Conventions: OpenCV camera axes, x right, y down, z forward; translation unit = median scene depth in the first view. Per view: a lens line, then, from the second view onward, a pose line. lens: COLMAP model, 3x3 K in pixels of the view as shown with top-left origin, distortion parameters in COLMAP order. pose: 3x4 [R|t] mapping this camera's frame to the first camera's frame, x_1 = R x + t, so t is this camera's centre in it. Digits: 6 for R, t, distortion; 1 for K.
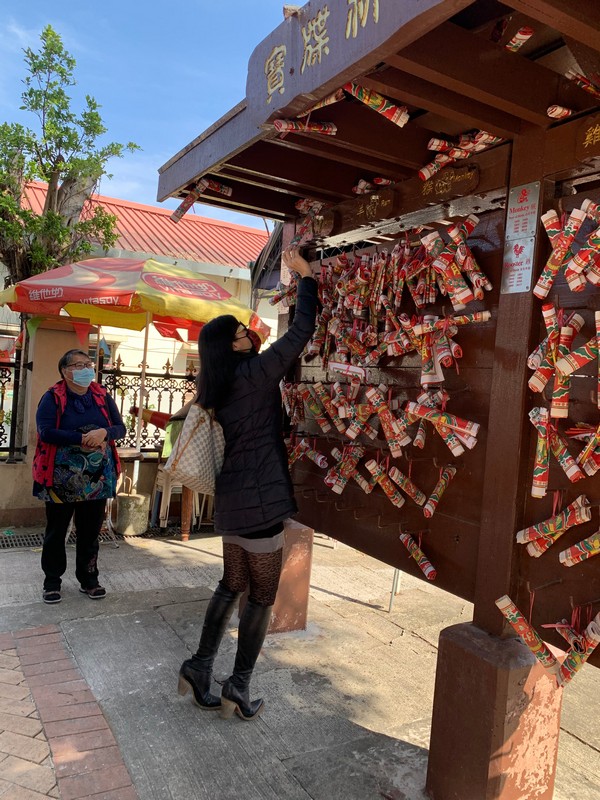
lens RADIAL K [[610.7, 0, 304.2], [0, 610.7, 392.6], [0, 0, 1]] dist [0.019226, -0.006595]
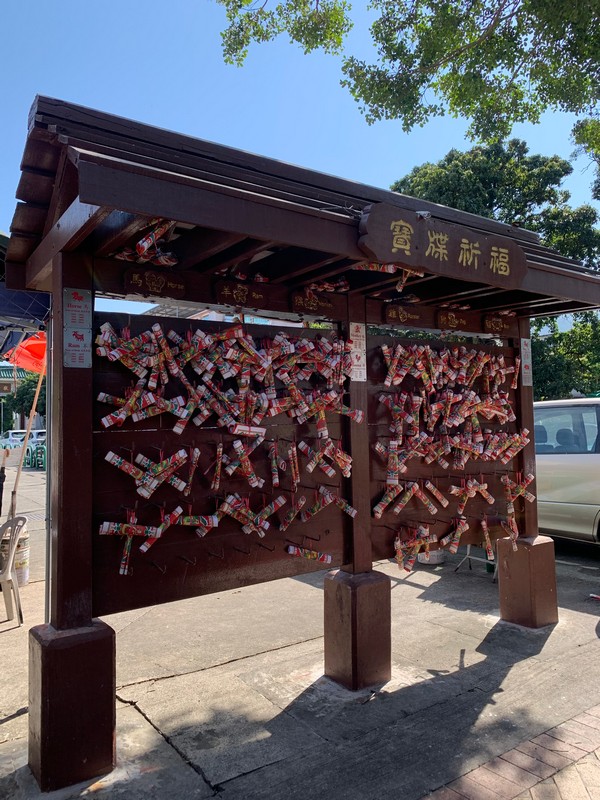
lens RADIAL K [[610.7, 0, 304.9], [0, 610.7, 397.9], [0, 0, 1]] dist [0.019226, -0.006595]
pose [[-0.071975, -0.025212, 0.997088, -1.165056], [0.038087, 0.998882, 0.028006, -0.136874], [-0.996679, 0.039992, -0.070934, 1.035497]]
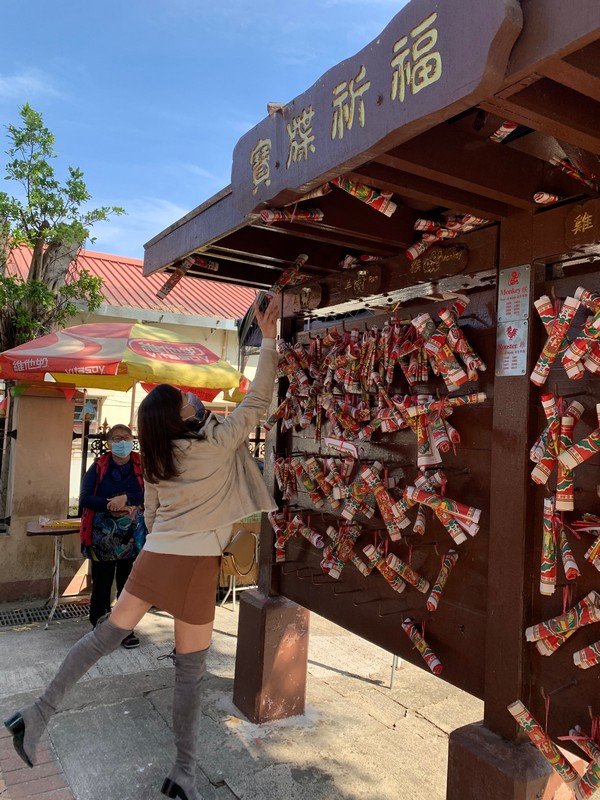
lens RADIAL K [[610.7, 0, 302.2], [0, 610.7, 393.0], [0, 0, 1]] dist [0.019226, -0.006595]
pose [[0.999480, -0.027144, 0.017410, -0.005370], [0.028232, 0.997445, -0.065631, -0.064818], [-0.015584, 0.066088, 0.997692, 0.023907]]
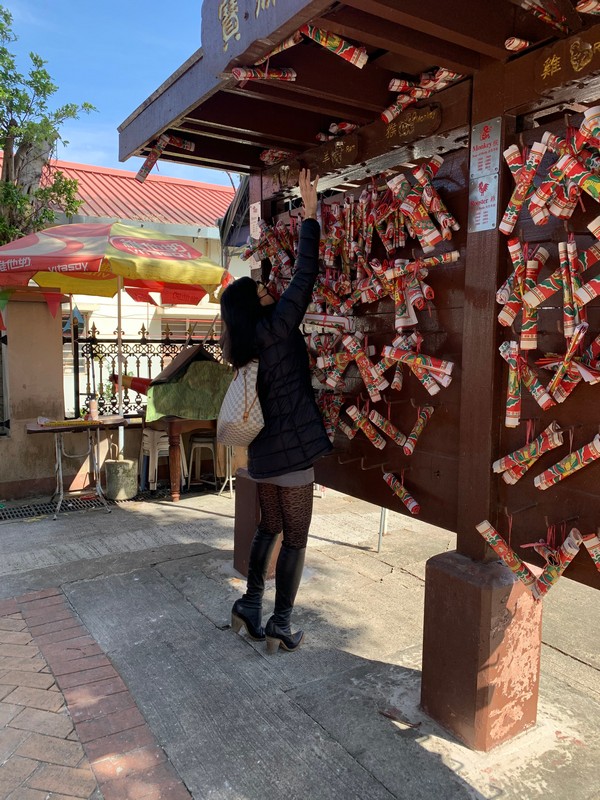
lens RADIAL K [[610.7, 0, 301.0], [0, 610.7, 394.2], [0, 0, 1]] dist [0.019226, -0.006595]
pose [[0.997234, -0.069771, 0.025634, -0.000456], [0.067762, 0.995078, 0.072309, 0.010795], [-0.030553, -0.070372, 0.997053, -0.020486]]
